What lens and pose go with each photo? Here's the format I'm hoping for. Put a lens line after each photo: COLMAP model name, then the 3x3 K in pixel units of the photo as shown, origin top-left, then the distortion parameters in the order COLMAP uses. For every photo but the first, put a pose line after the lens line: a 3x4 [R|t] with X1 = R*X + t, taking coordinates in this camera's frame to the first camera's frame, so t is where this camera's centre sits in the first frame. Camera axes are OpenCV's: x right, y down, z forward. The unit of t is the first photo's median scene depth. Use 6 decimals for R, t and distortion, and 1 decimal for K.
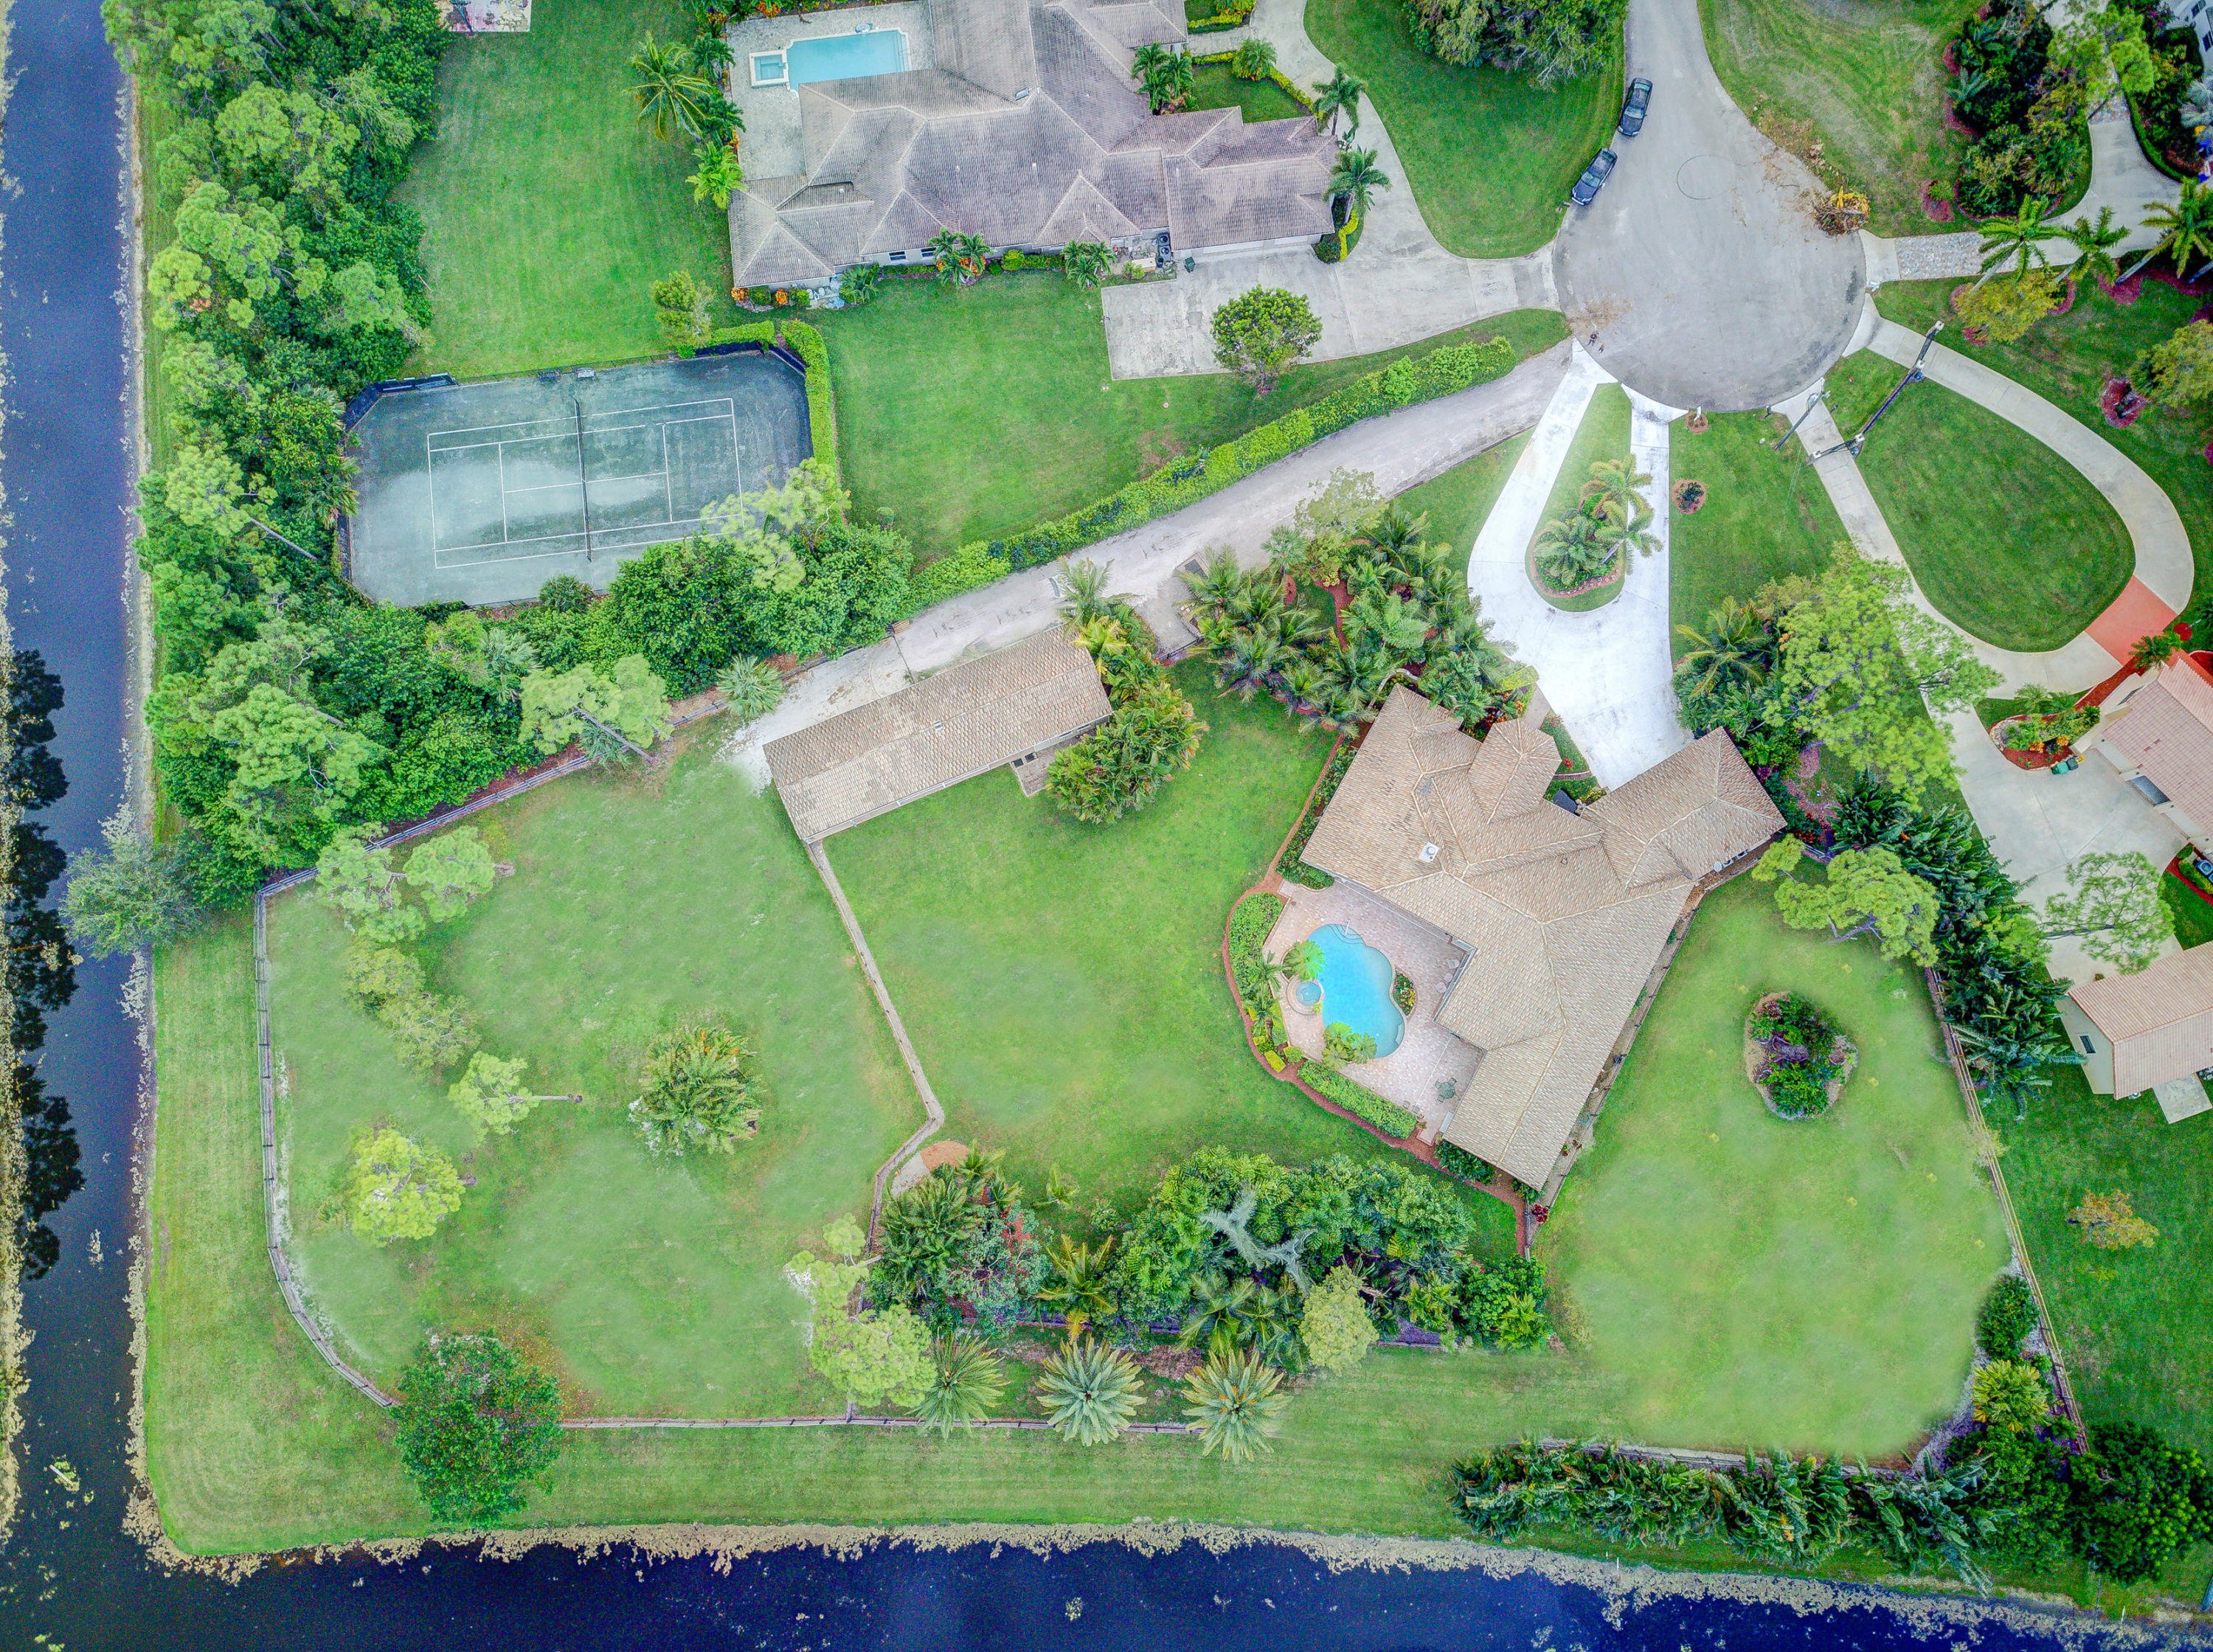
lens RADIAL K [[1677.8, 0, 1115.4], [0, 1677.8, 818.9], [0, 0, 1]] dist [0.029772, -0.032137]
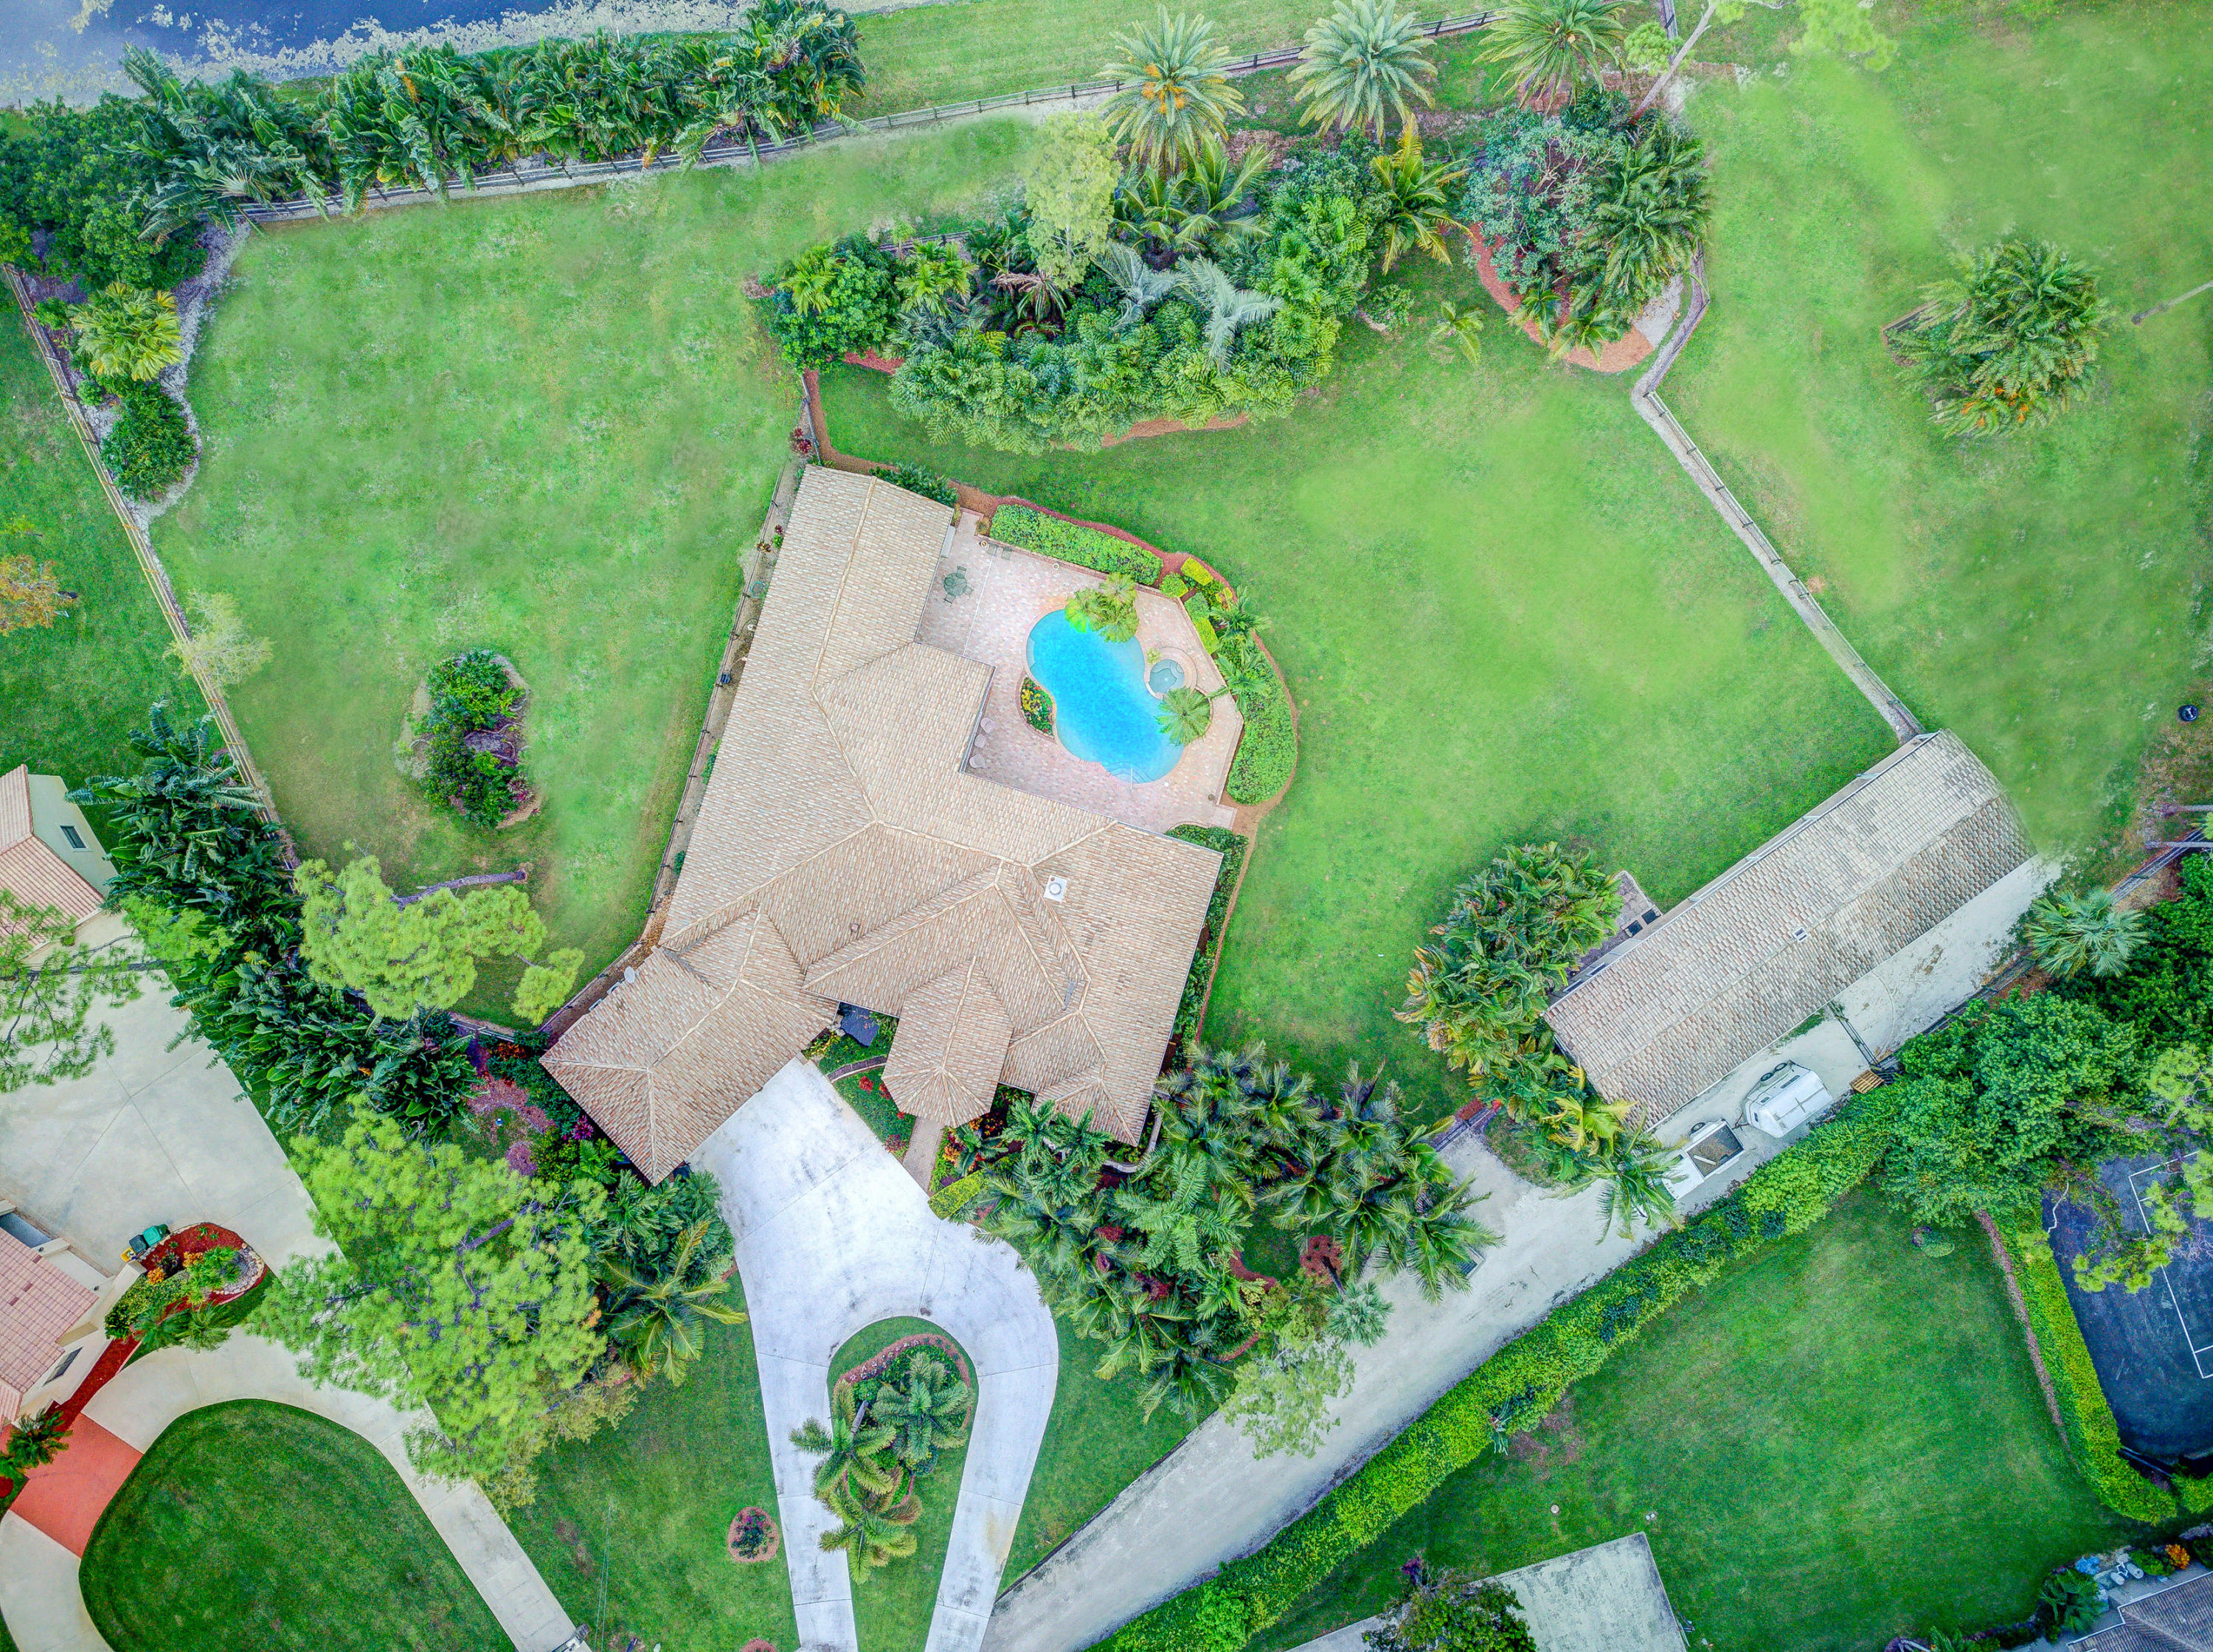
lens RADIAL K [[1677.8, 0, 1115.4], [0, 1677.8, 818.9], [0, 0, 1]] dist [0.029772, -0.032137]
pose [[-0.977138, 0.212345, -0.010544, 0.157839], [-0.210463, -0.959070, 0.189448, -0.081470], [0.030116, 0.187336, 0.981834, 0.320931]]
